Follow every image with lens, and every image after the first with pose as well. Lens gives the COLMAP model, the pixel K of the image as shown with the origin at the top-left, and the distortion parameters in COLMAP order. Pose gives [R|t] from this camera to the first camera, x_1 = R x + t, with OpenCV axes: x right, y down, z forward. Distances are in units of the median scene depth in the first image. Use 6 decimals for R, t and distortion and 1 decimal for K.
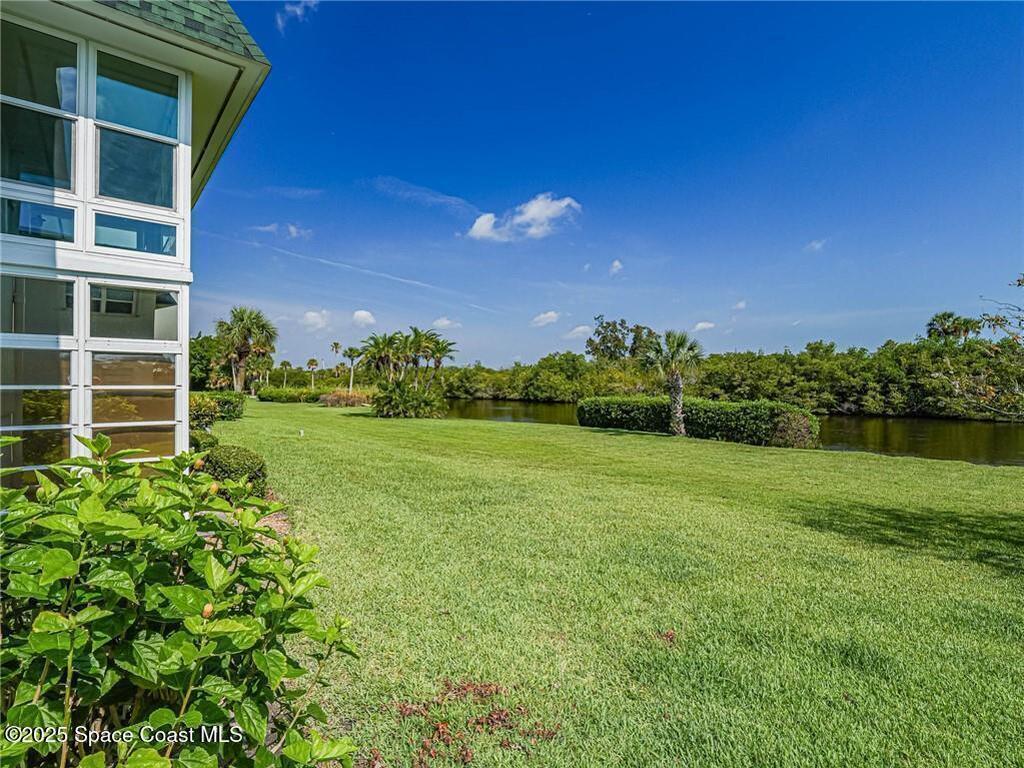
lens RADIAL K [[516.2, 0, 512.0], [0, 516.2, 384.0], [0, 0, 1]] dist [-0.019146, -0.000945]
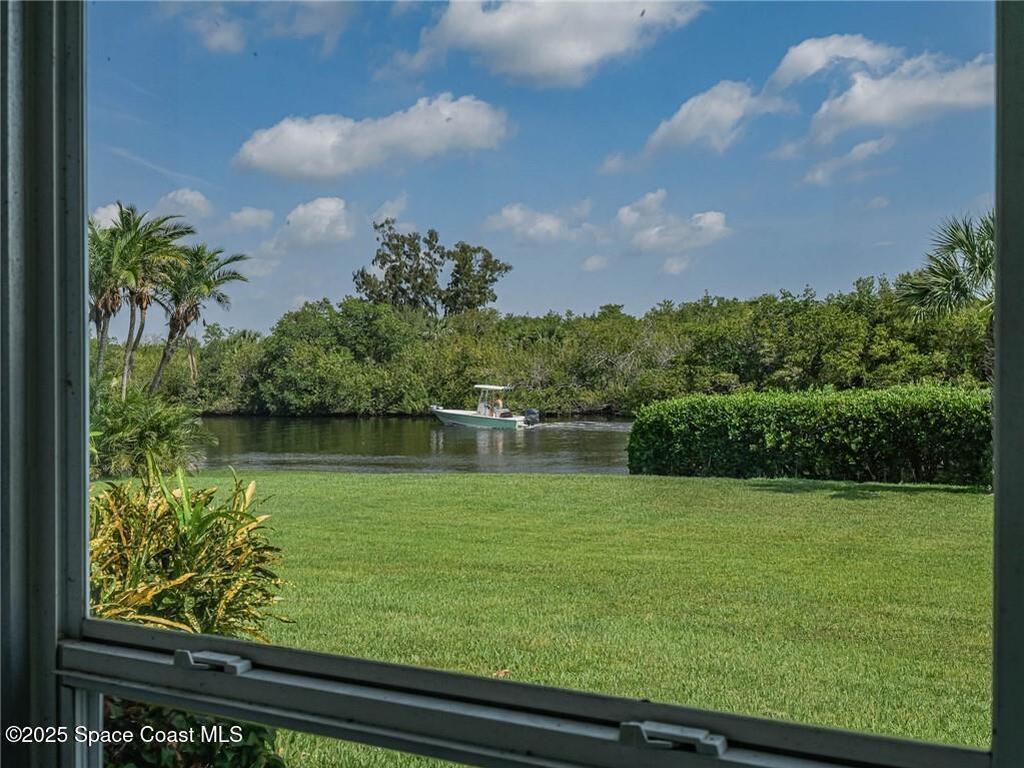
lens RADIAL K [[1059.0, 0, 459.3], [0, 1059.0, 386.2], [0, 0, 1]] dist [0.015855, 0.003976]
pose [[0.942145, -0.028280, 0.334009, -0.139671], [0.025266, 0.999591, 0.013366, 0.001936], [-0.334251, -0.004153, 0.942475, 0.176962]]
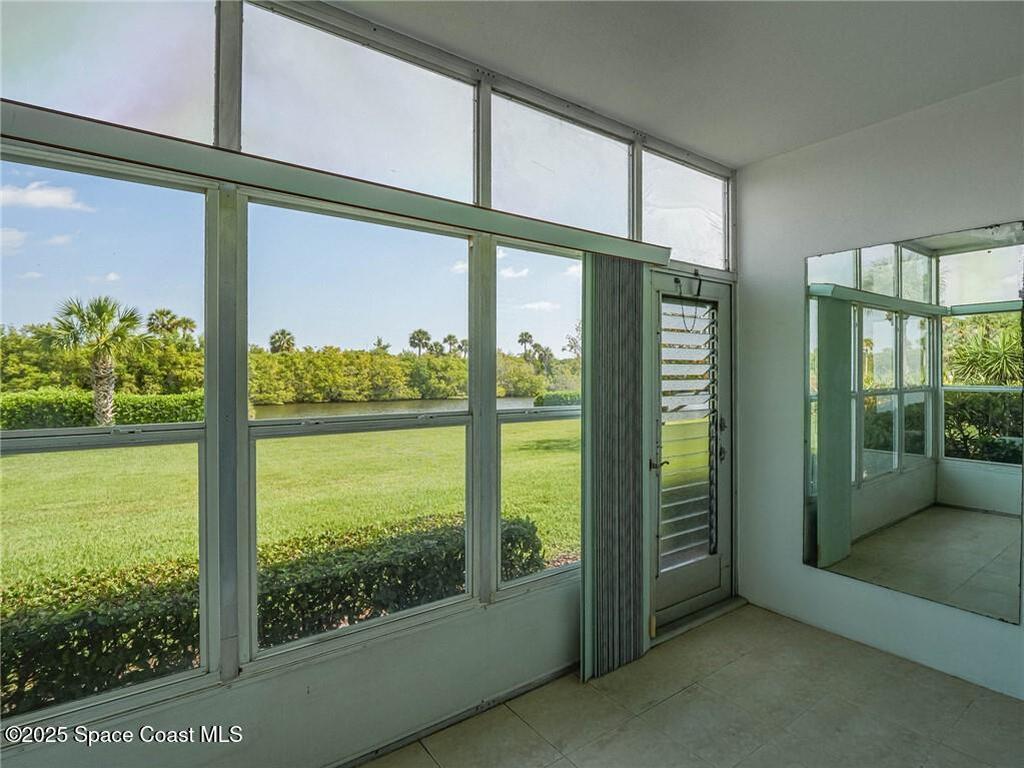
lens RADIAL K [[516.2, 0, 512.0], [0, 516.2, 384.0], [0, 0, 1]] dist [-0.019146, -0.000945]
pose [[0.066153, -0.012890, 0.997726, -0.157202], [0.000617, 0.999917, 0.012877, 0.003383], [-0.997809, -0.000236, 0.066156, 0.167466]]
